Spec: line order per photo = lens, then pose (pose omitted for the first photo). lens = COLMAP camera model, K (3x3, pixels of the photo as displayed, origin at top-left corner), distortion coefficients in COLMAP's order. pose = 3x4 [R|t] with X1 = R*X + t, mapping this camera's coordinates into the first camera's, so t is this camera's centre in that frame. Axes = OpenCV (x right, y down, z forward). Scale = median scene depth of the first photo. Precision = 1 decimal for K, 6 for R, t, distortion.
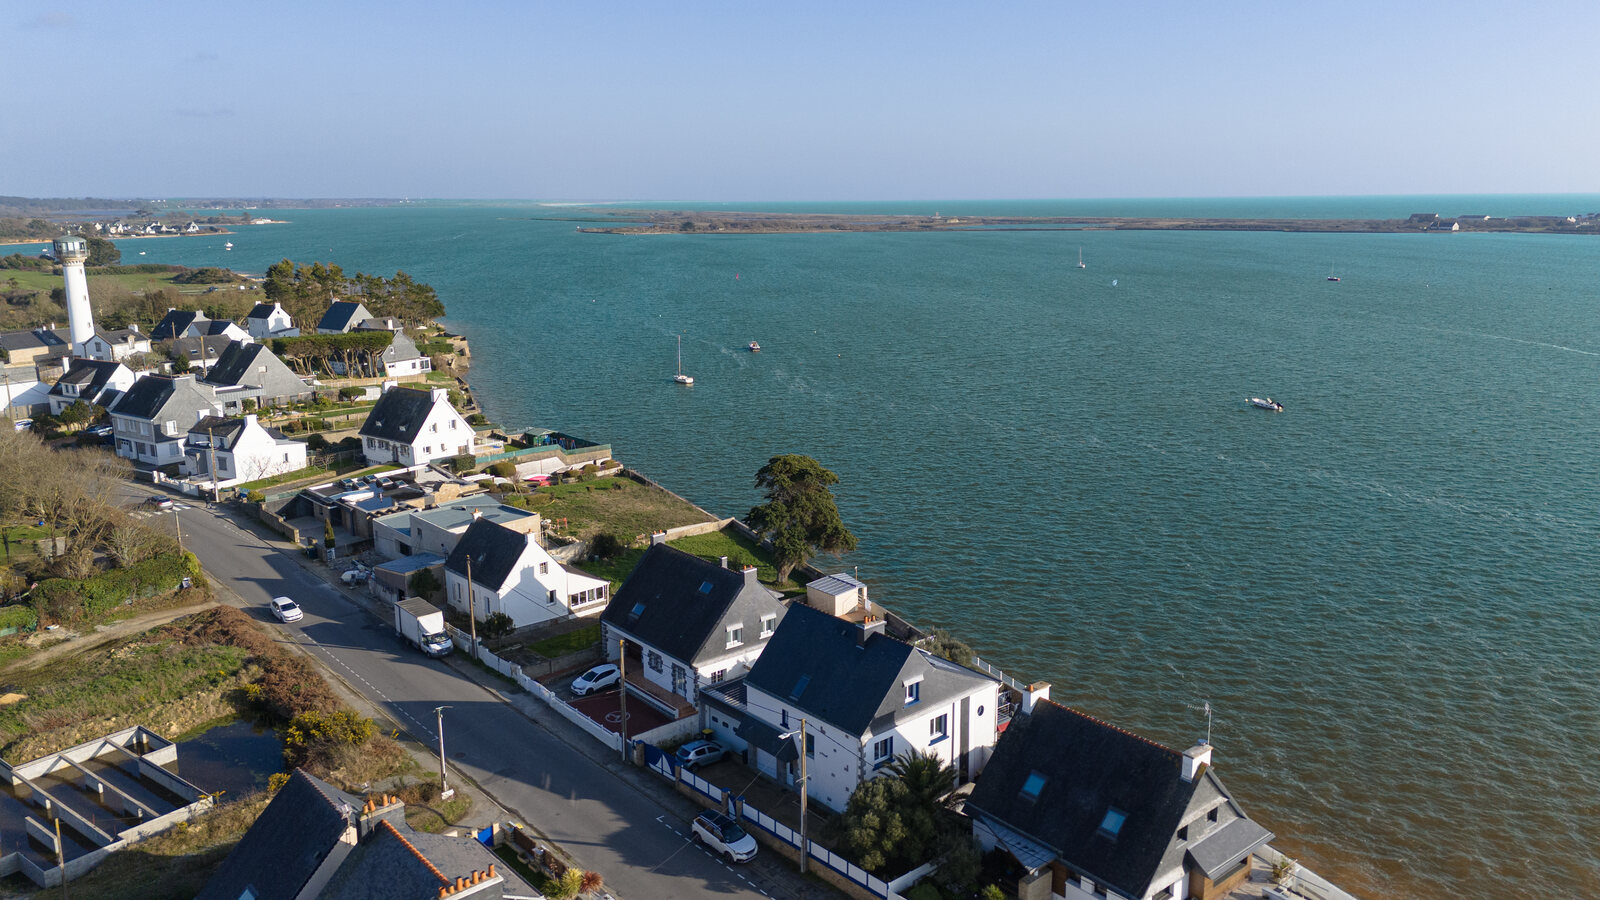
lens RADIAL K [[1188.3, 0, 799.6], [0, 1188.3, 450.4], [0, 0, 1]] dist [0.004410, 0.000389]
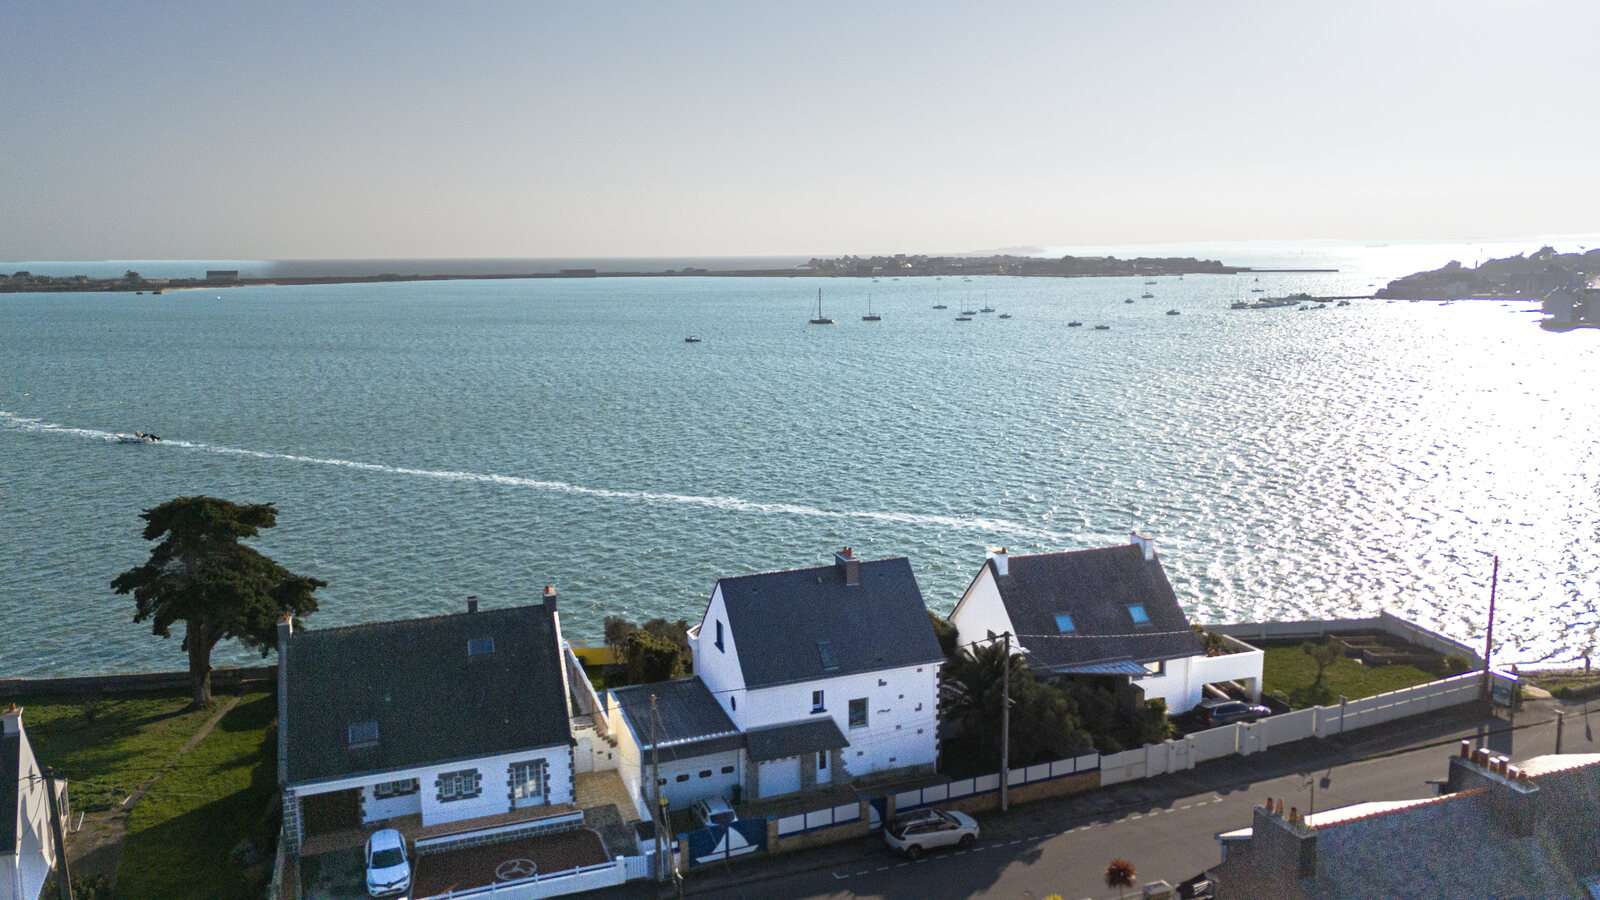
lens RADIAL K [[1188.3, 0, 799.7], [0, 1188.3, 449.5], [0, 0, 1]] dist [0.004410, 0.000389]
pose [[0.312261, -0.145266, 0.938824, -0.705595], [0.207883, 0.974737, 0.081680, -0.005187], [-0.926972, 0.169661, 0.334571, 0.687398]]
